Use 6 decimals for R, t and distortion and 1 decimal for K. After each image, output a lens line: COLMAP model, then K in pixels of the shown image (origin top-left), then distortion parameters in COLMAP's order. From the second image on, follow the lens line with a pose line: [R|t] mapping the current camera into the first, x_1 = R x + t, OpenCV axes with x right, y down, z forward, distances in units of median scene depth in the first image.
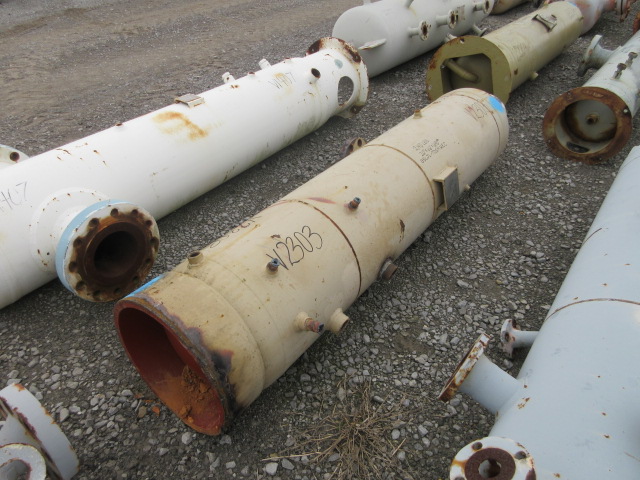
lens RADIAL K [[481.2, 0, 322.5], [0, 481.2, 238.3], [0, 0, 1]] dist [0.004417, 0.005720]
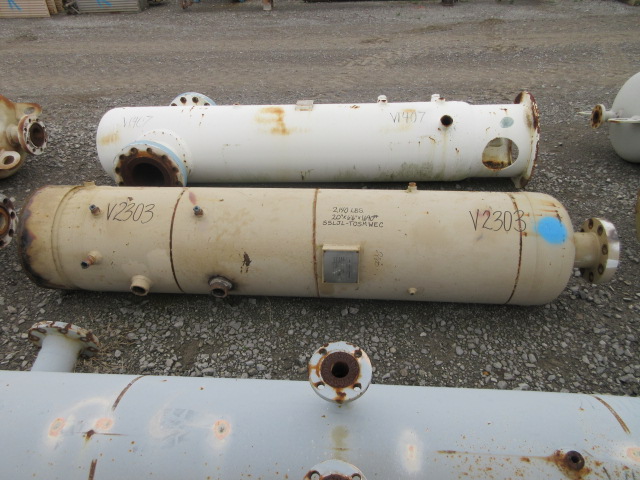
lens RADIAL K [[481.2, 0, 320.7], [0, 481.2, 239.9], [0, 0, 1]] dist [0.004417, 0.005720]
pose [[0.531847, 0.465886, -0.707169, 1.053647], [-0.472305, 0.856315, 0.208934, -0.387754], [0.702899, 0.222879, 0.675469, 0.443946]]
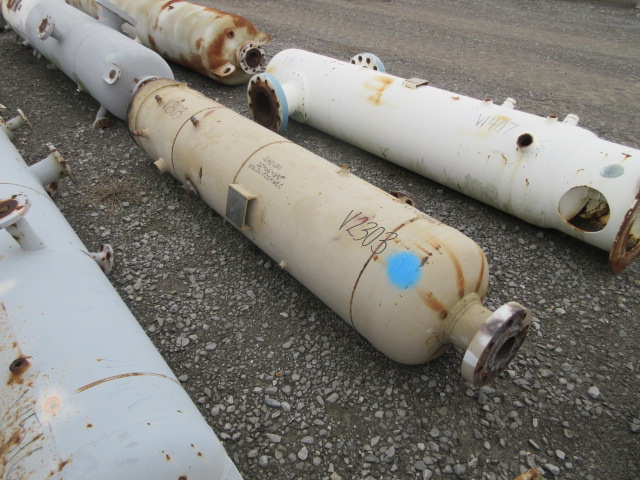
lens RADIAL K [[481.2, 0, 317.7], [0, 481.2, 241.0], [0, 0, 1]] dist [0.004417, 0.005720]
pose [[-0.261861, 0.551201, -0.792216, 1.235648], [-0.557375, 0.583752, 0.590395, -0.869093], [0.787884, 0.596163, 0.154364, 1.255659]]
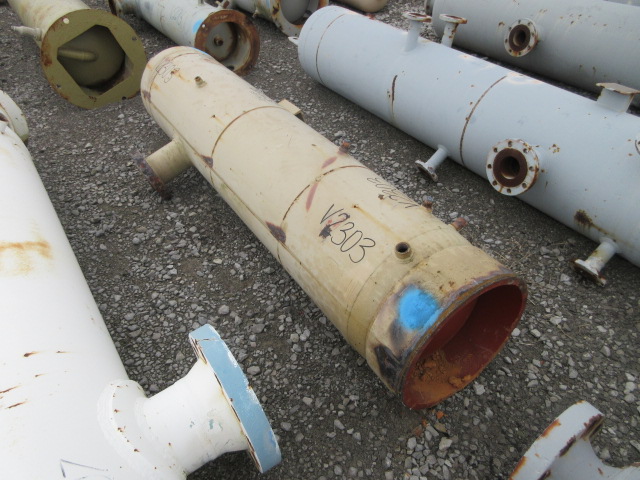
lens RADIAL K [[481.2, 0, 318.0], [0, 481.2, 240.1], [0, 0, 1]] dist [0.004417, 0.005720]
pose [[0.342743, -0.636205, 0.691210, -0.782702], [0.590884, 0.718003, 0.367870, -0.337127], [-0.730331, 0.282339, 0.622014, 0.455799]]
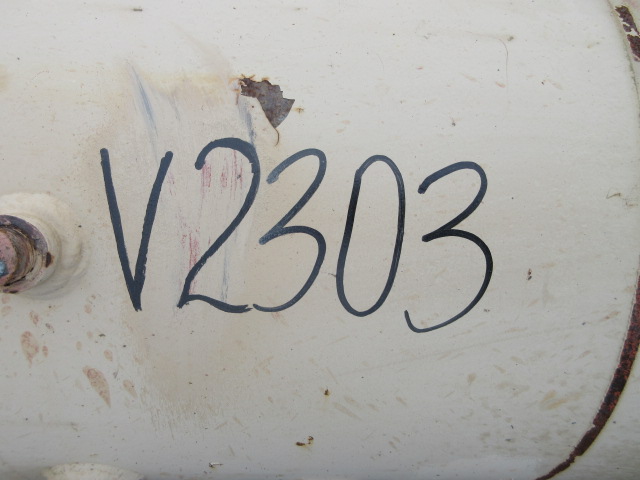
lens RADIAL K [[481.2, 0, 319.5], [0, 481.2, 240.1], [0, 0, 1]] dist [0.004417, 0.005720]
pose [[0.589015, 0.764330, -0.262414, -0.005403], [-0.522744, 0.607999, 0.597558, -0.073678], [0.616280, -0.214795, 0.757669, 0.783793]]
